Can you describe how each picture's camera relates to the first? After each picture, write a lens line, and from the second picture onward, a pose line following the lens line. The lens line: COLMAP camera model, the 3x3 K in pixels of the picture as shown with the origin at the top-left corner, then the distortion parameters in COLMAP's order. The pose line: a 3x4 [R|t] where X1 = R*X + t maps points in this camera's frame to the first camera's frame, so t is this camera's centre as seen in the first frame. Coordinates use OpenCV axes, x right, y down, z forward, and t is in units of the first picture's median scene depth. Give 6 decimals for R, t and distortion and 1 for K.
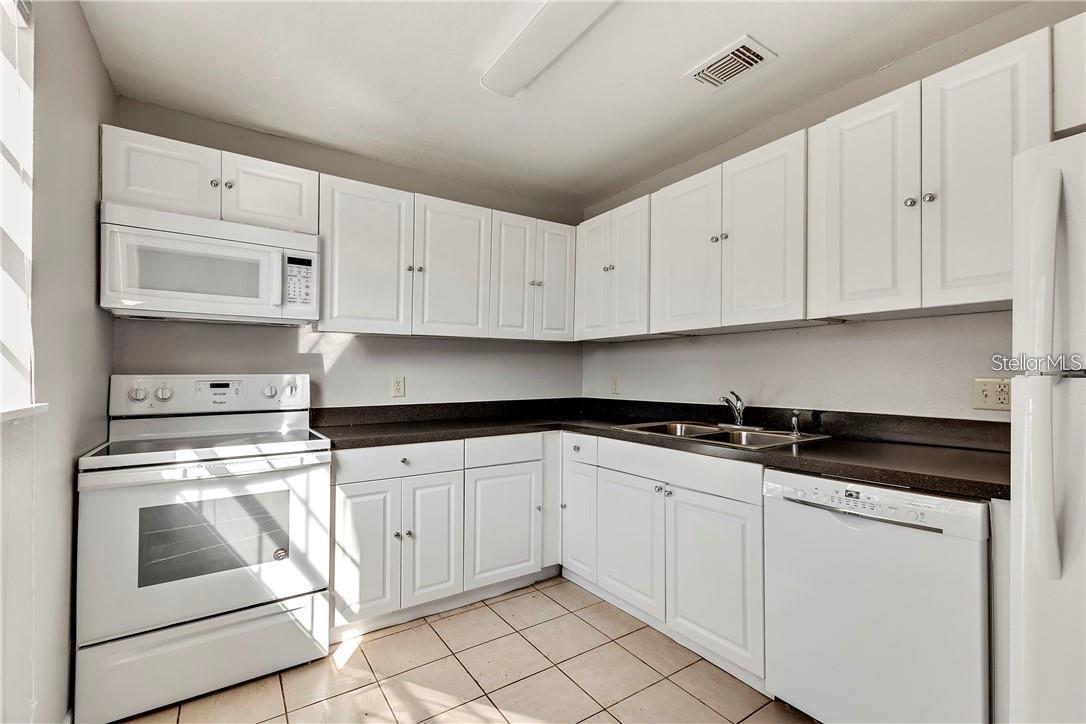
lens RADIAL K [[480.6, 0, 546.0], [0, 480.6, 368.2], [0, 0, 1]] dist [0.004025, 0.000776]
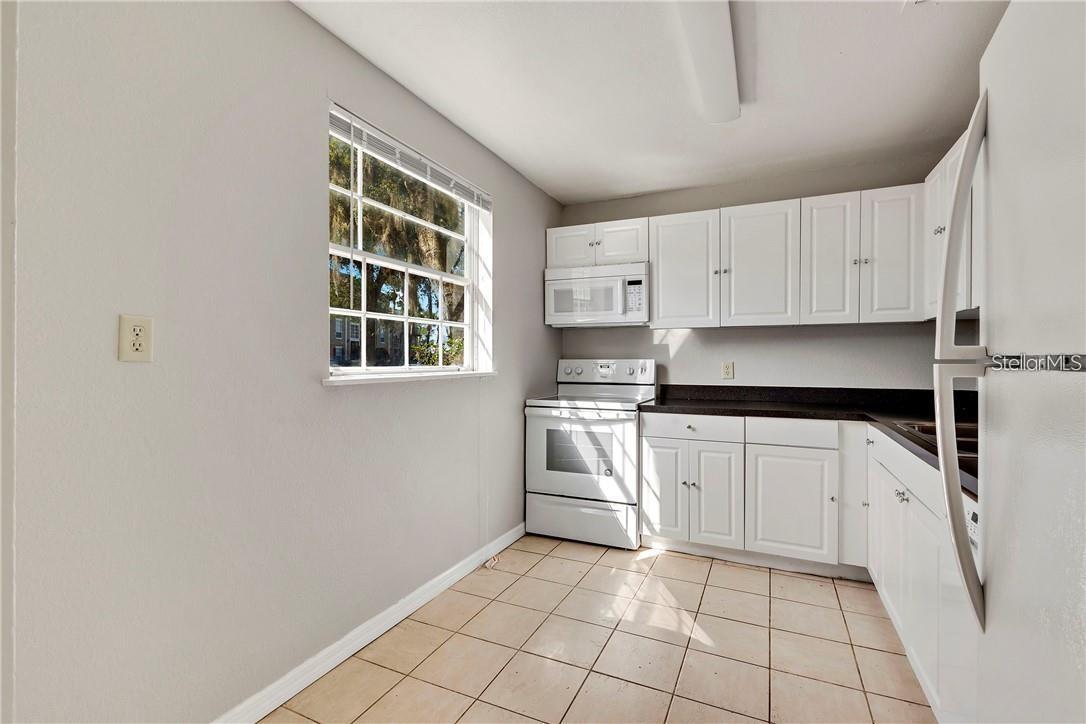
lens RADIAL K [[480.6, 0, 551.3], [0, 480.6, 356.2], [0, 0, 1]] dist [0.004025, 0.000776]
pose [[0.516395, -0.002174, -0.856348, 0.594896], [0.009029, 0.999955, 0.002906, -0.003887], [0.856303, -0.009232, 0.516391, 0.020253]]
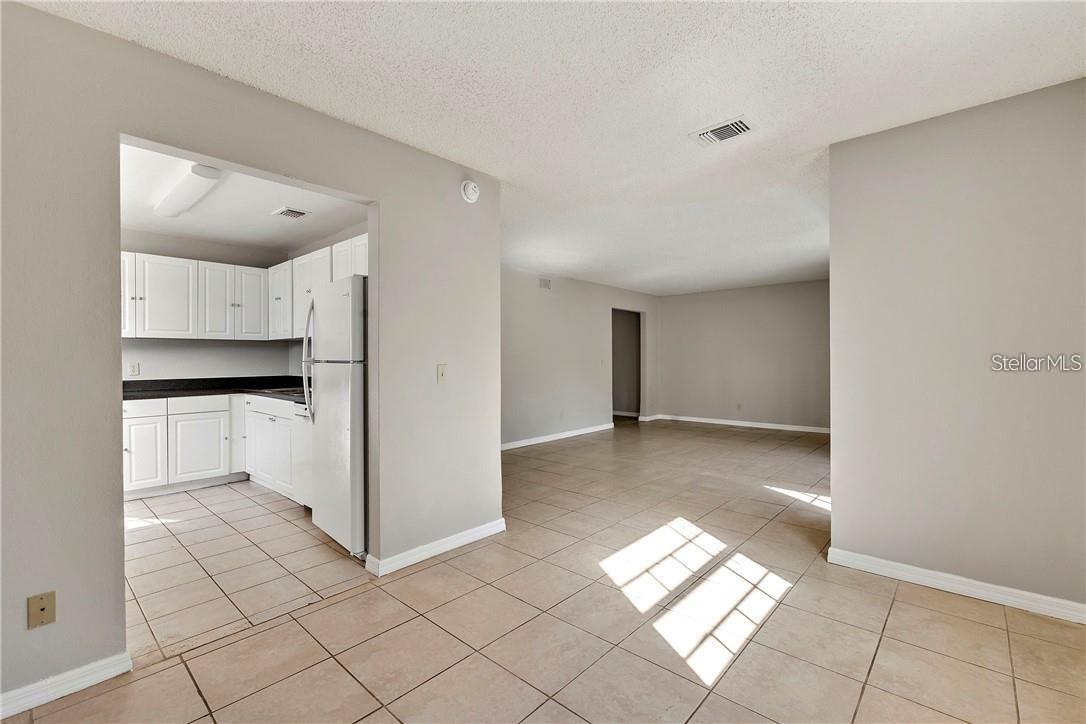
lens RADIAL K [[480.6, 0, 549.1], [0, 480.6, 365.3], [0, 0, 1]] dist [0.004025, 0.000776]
pose [[0.971079, -0.005114, 0.238702, 0.799575], [-0.001730, 0.999594, 0.028452, -0.026334], [-0.238751, -0.028042, 0.970676, -1.086795]]
